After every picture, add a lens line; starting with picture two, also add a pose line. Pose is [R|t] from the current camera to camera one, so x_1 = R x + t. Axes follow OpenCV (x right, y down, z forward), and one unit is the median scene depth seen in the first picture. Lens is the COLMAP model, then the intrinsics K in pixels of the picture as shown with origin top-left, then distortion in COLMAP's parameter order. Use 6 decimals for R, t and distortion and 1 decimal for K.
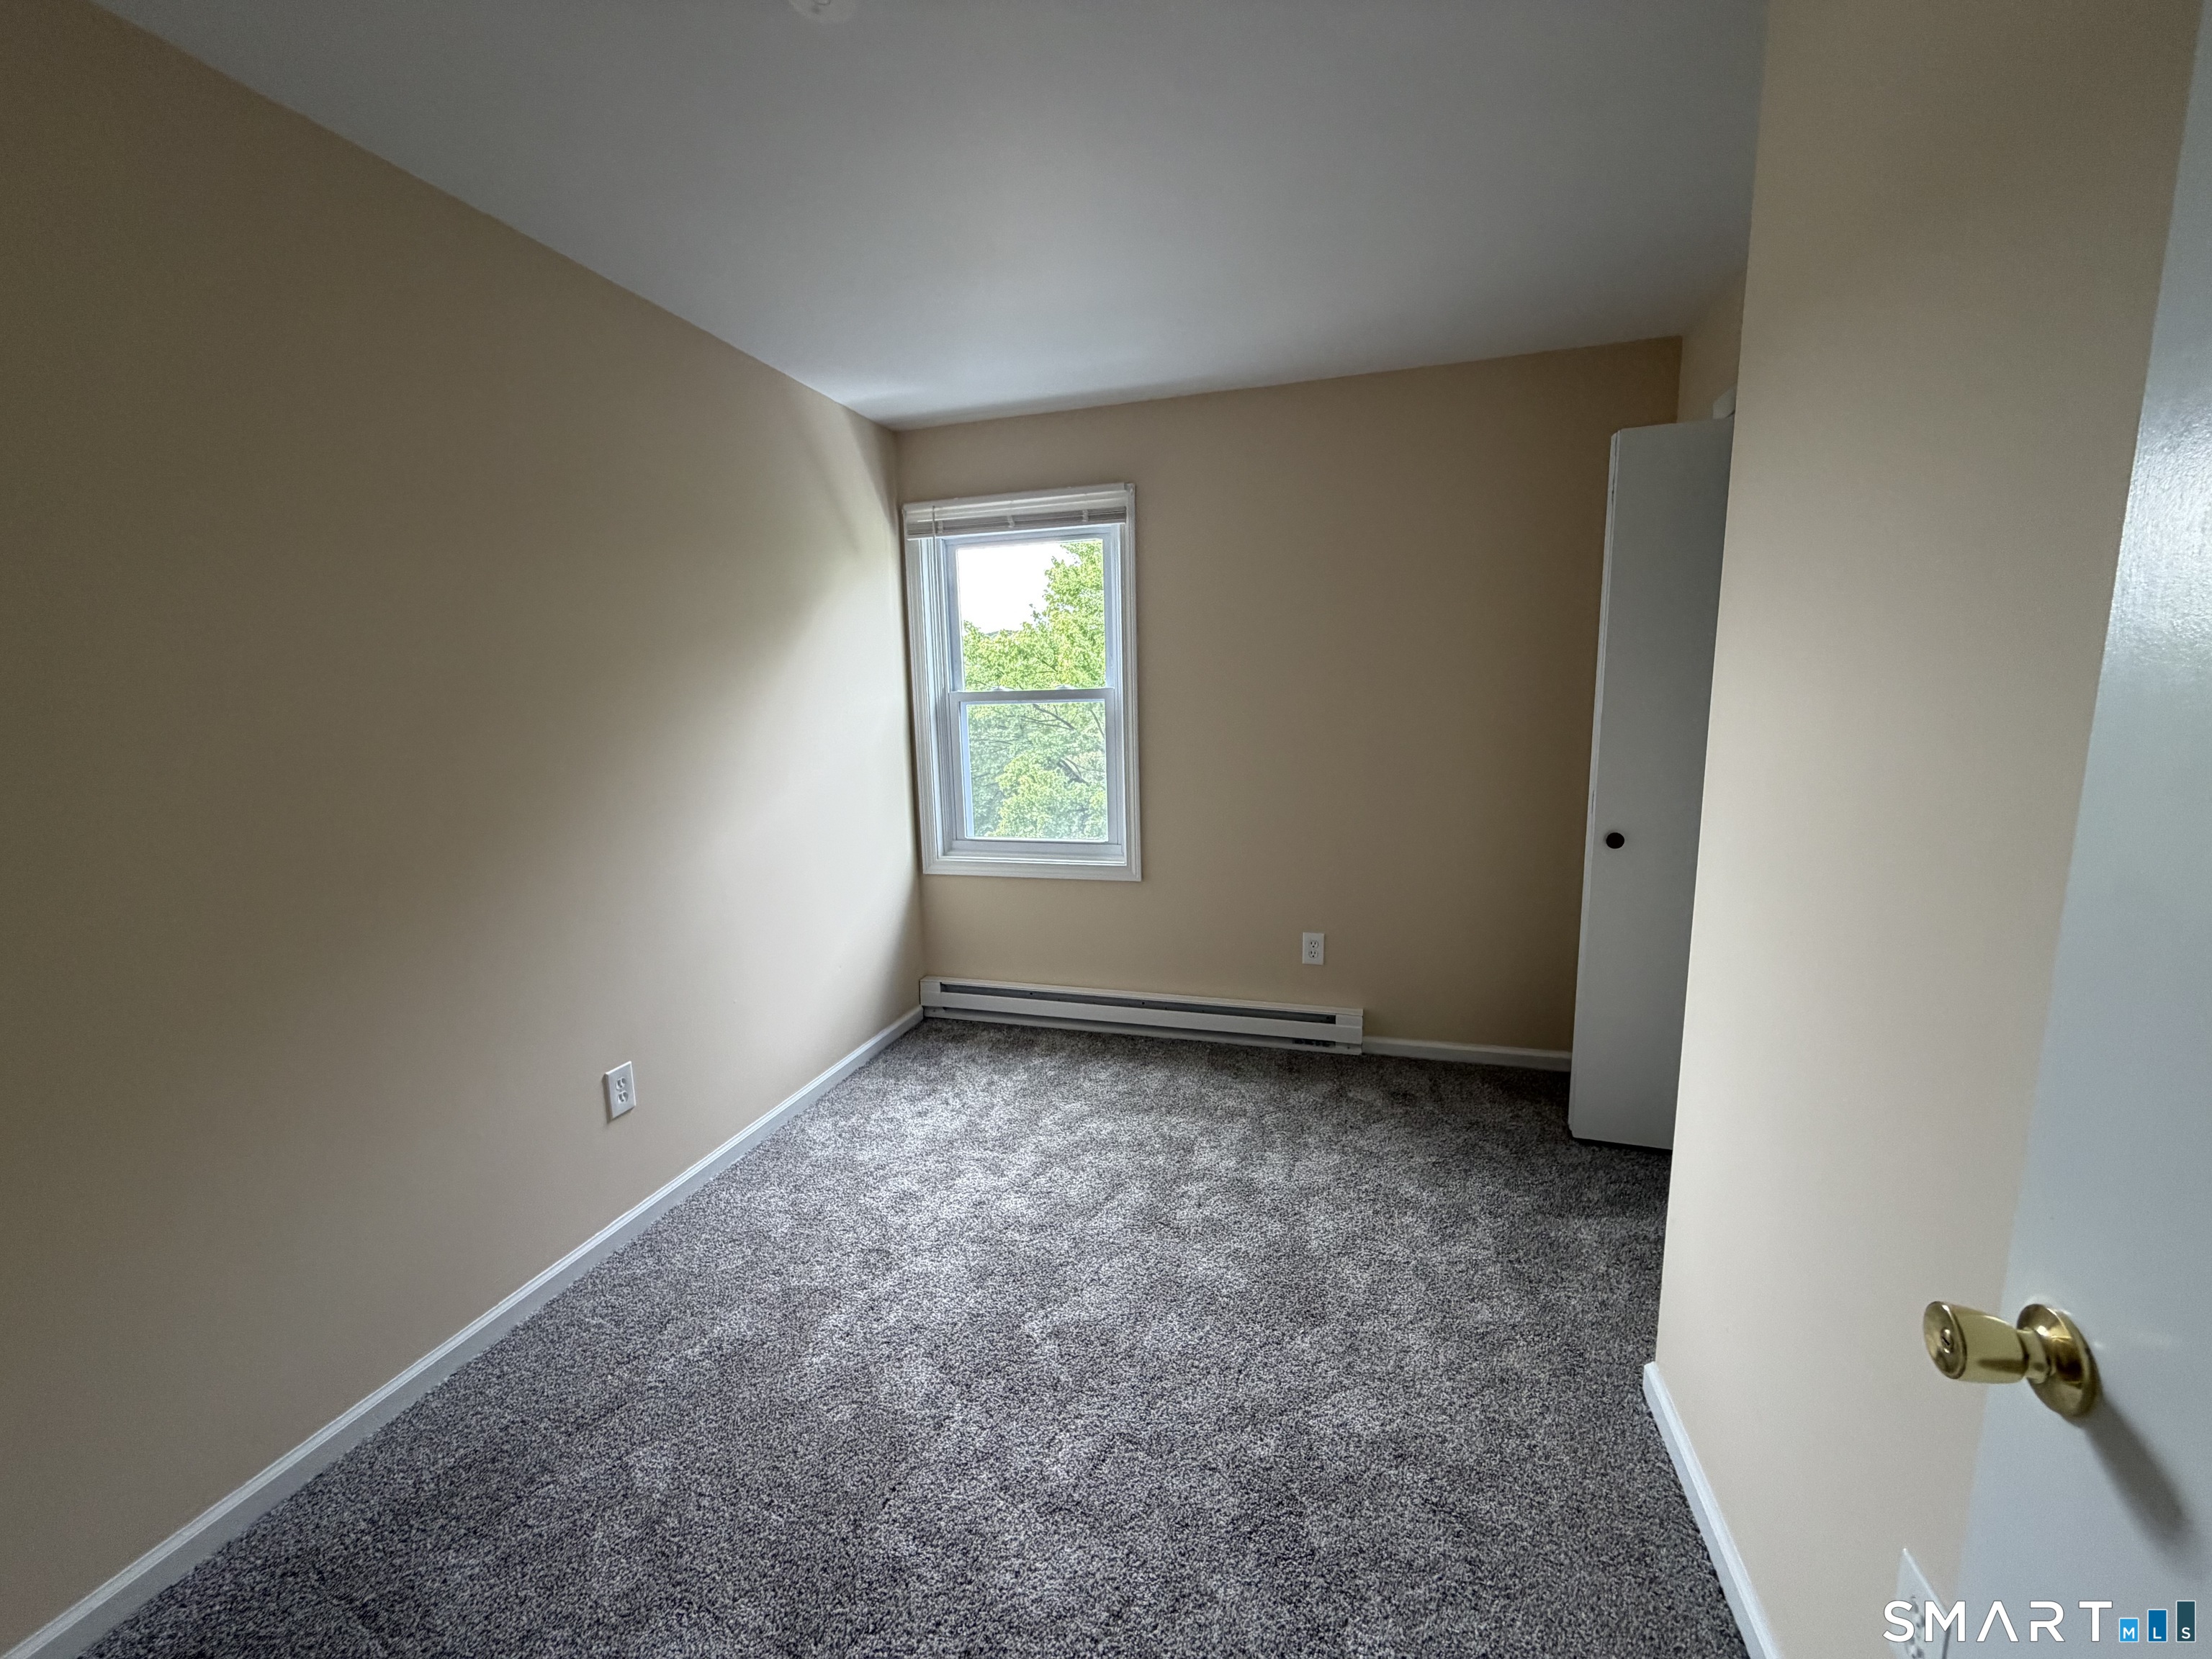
lens RADIAL K [[880.0, 0, 1101.6], [0, 880.0, 839.2], [0, 0, 1]] dist [0.001881, -0.000628]
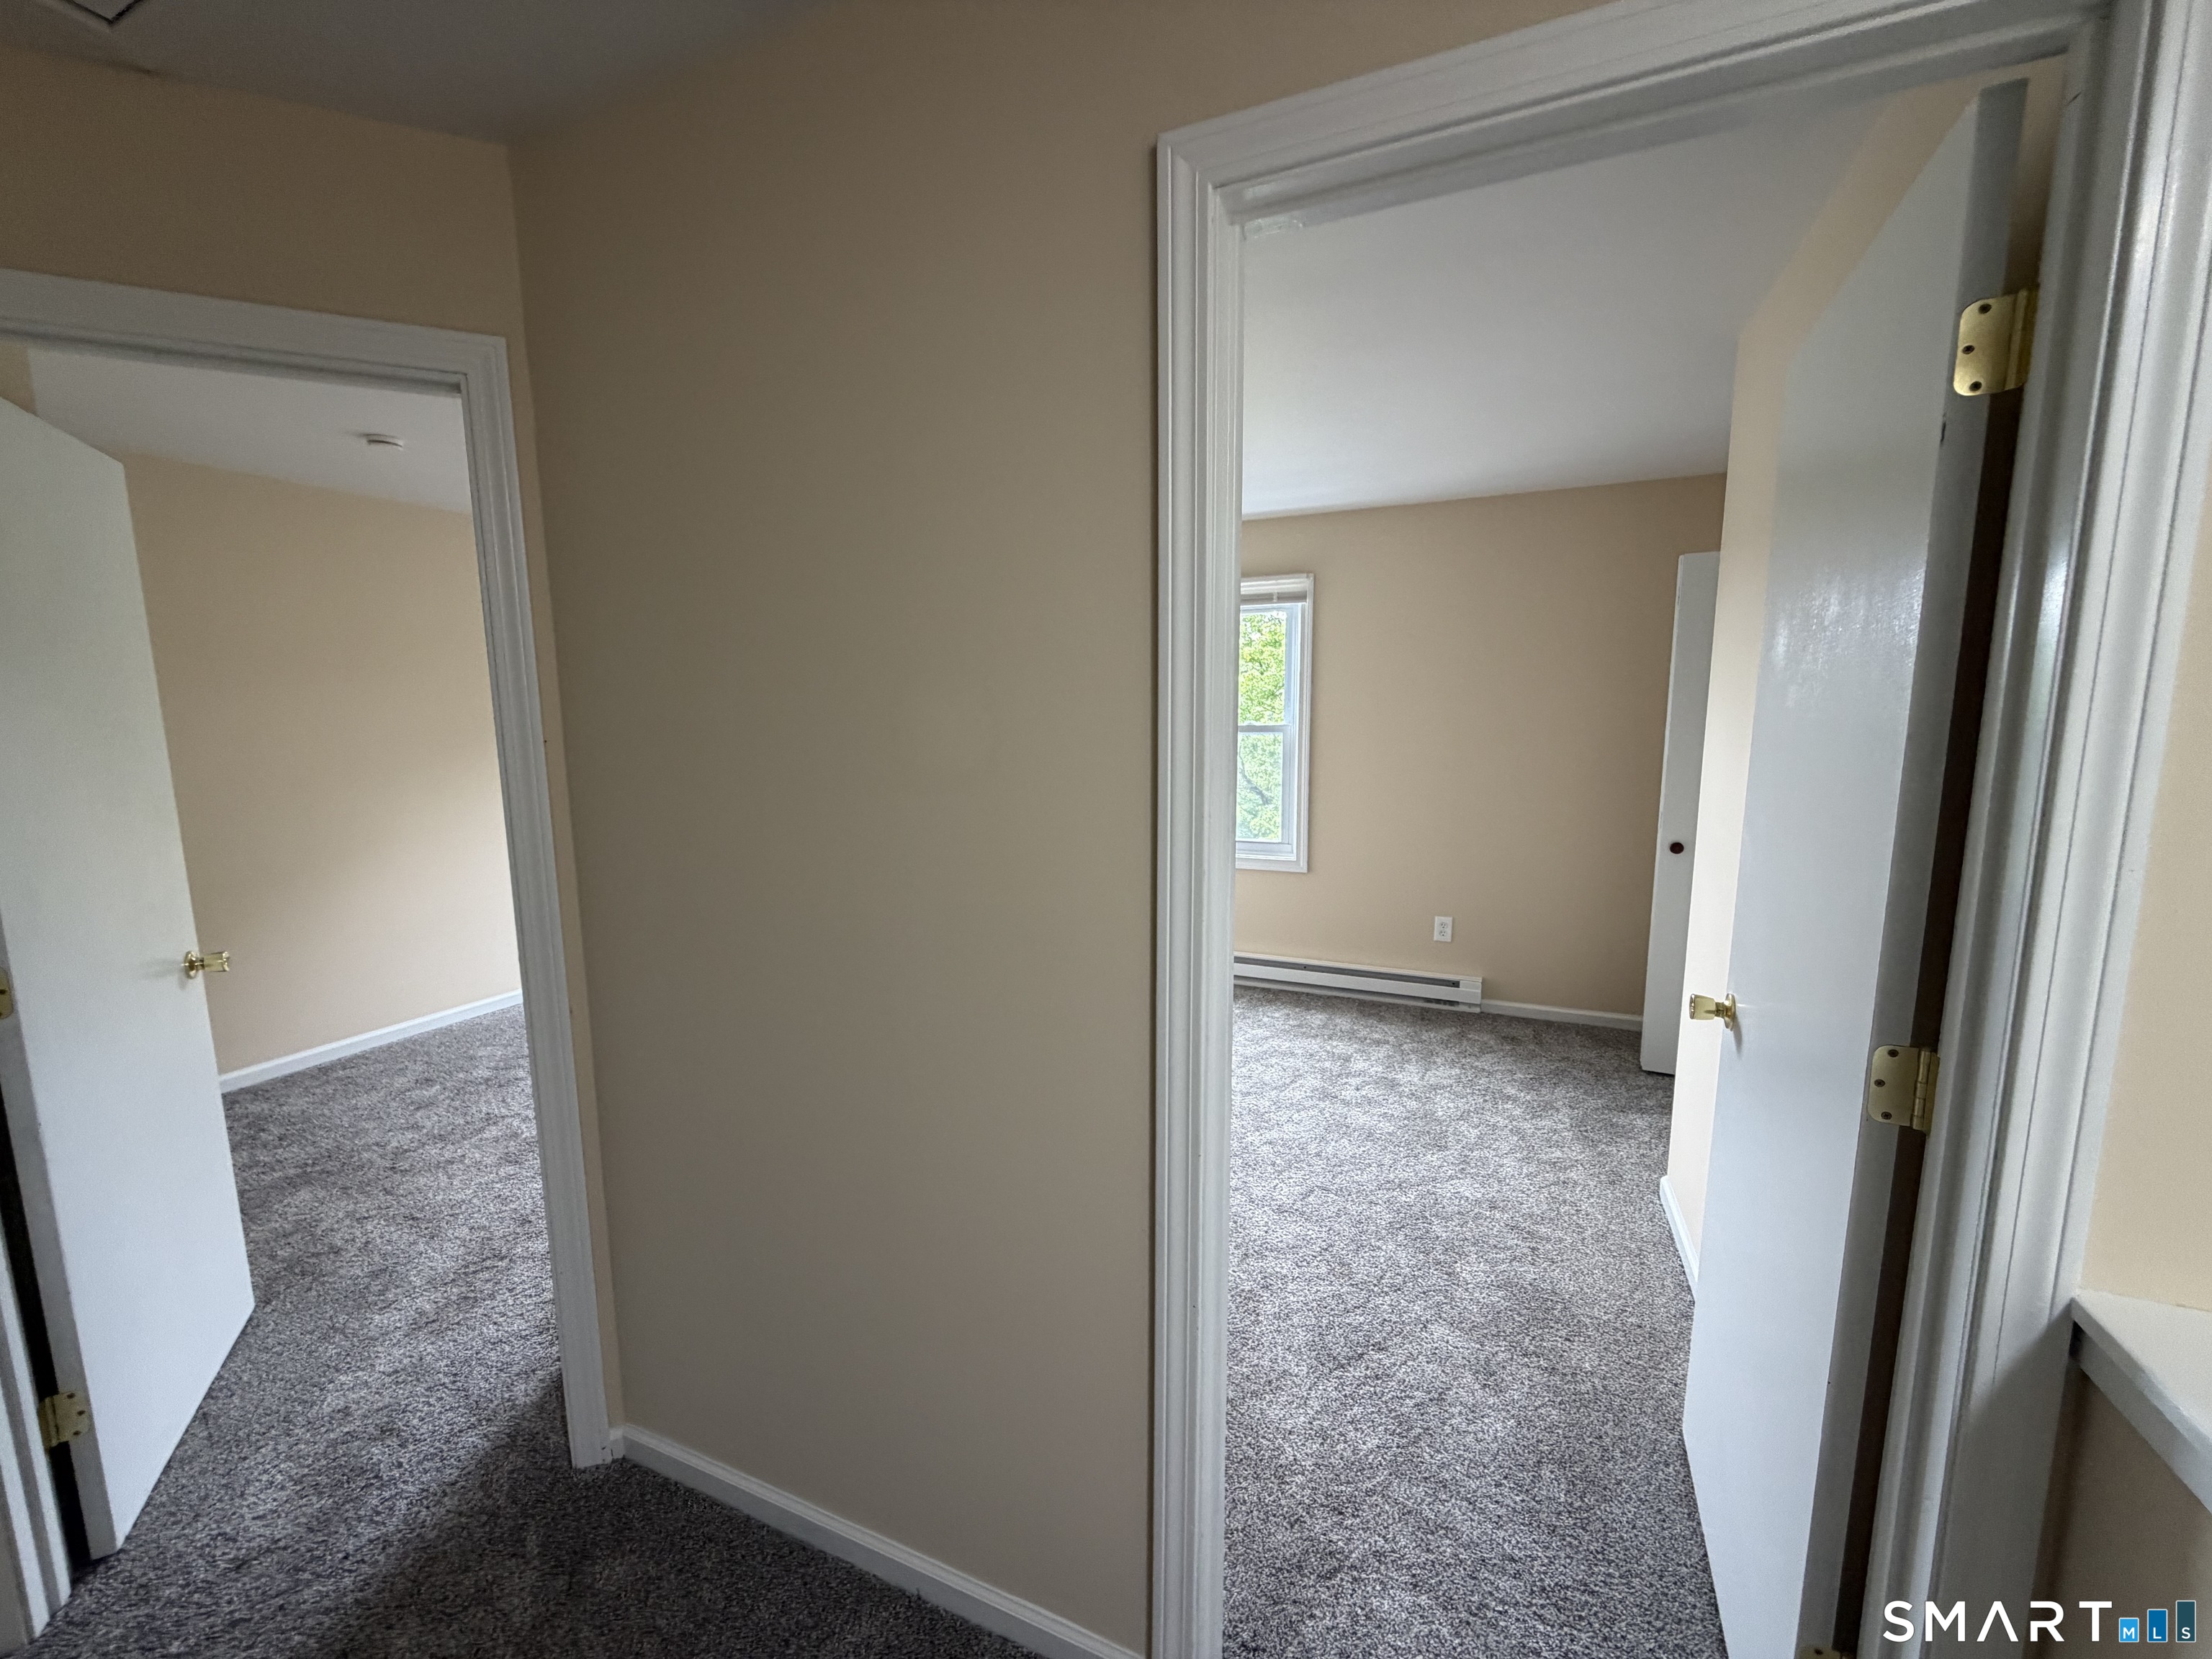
lens RADIAL K [[880.0, 0, 1101.9], [0, 880.0, 834.0], [0, 0, 1]] dist [0.001881, -0.000628]
pose [[0.990725, 0.033493, -0.131689, -0.107667], [-0.036386, 0.999145, -0.019626, 0.033623], [0.130919, 0.024235, 0.991097, -0.416945]]
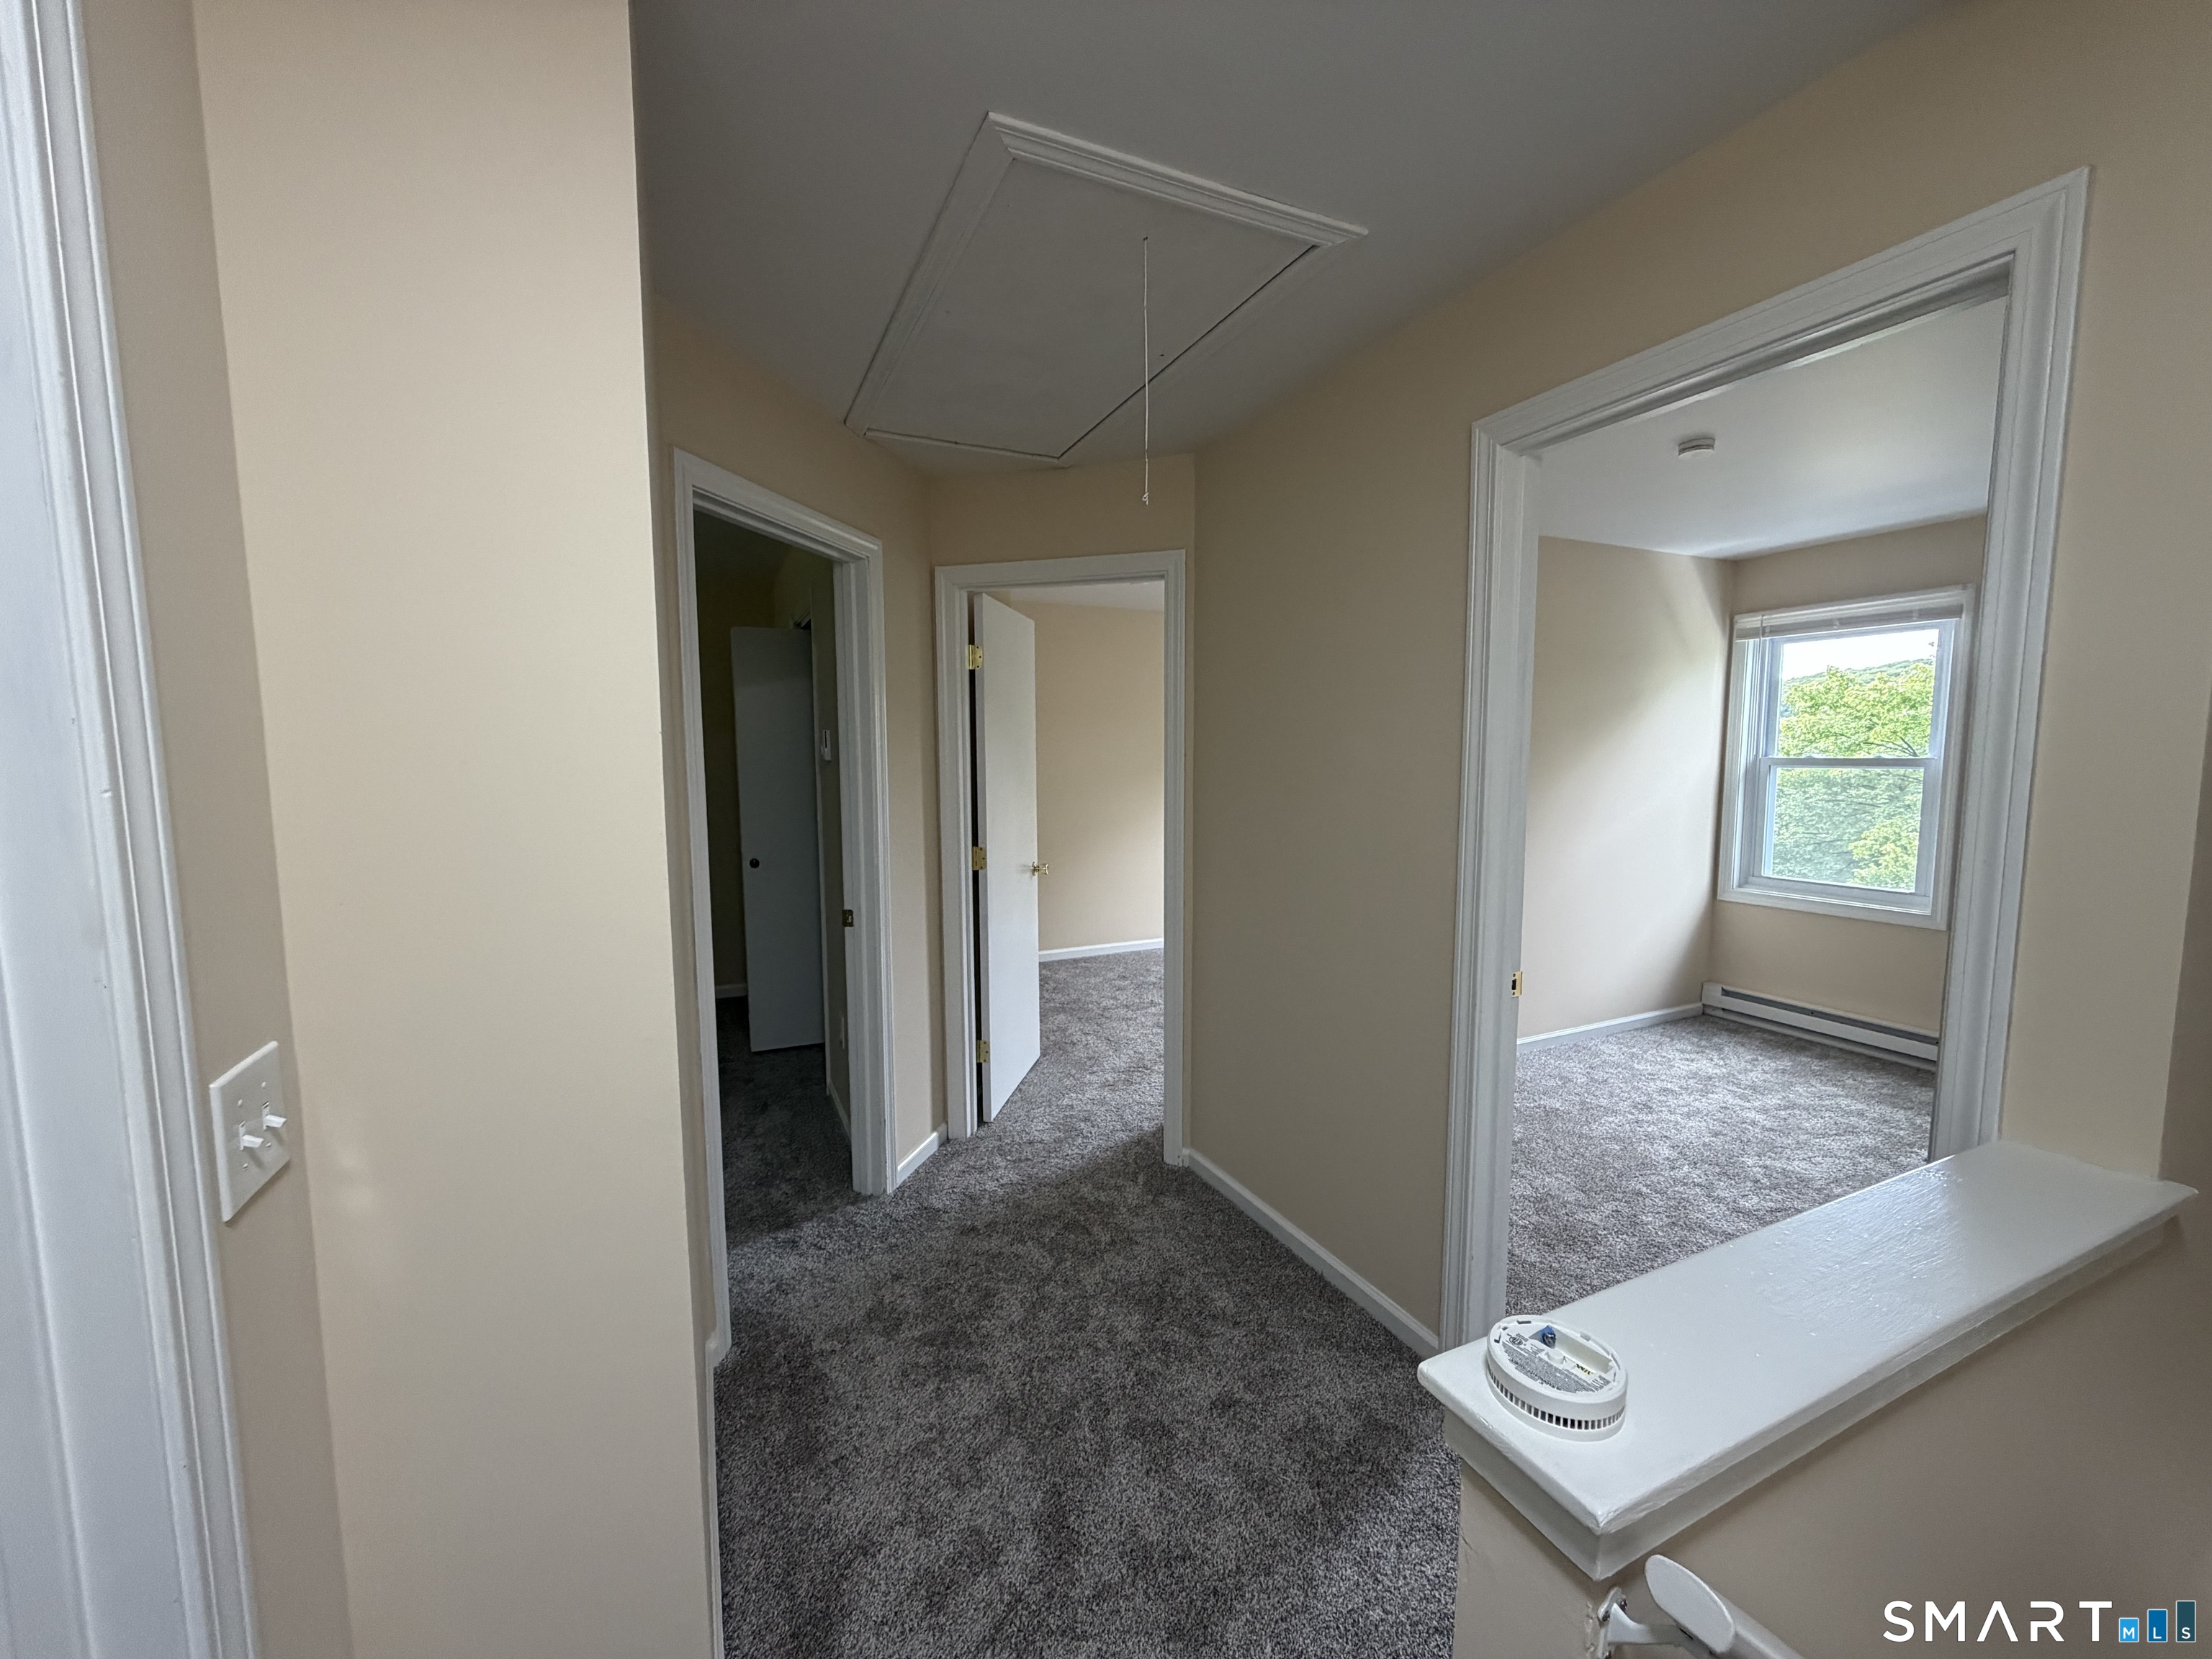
lens RADIAL K [[880.0, 0, 1102.2], [0, 880.0, 831.6], [0, 0, 1]] dist [0.001881, -0.000628]
pose [[0.663780, 0.088239, -0.742705, 0.189786], [-0.131746, 0.991283, 0.000027, 0.079686], [0.736233, 0.097831, 0.669619, -0.677818]]
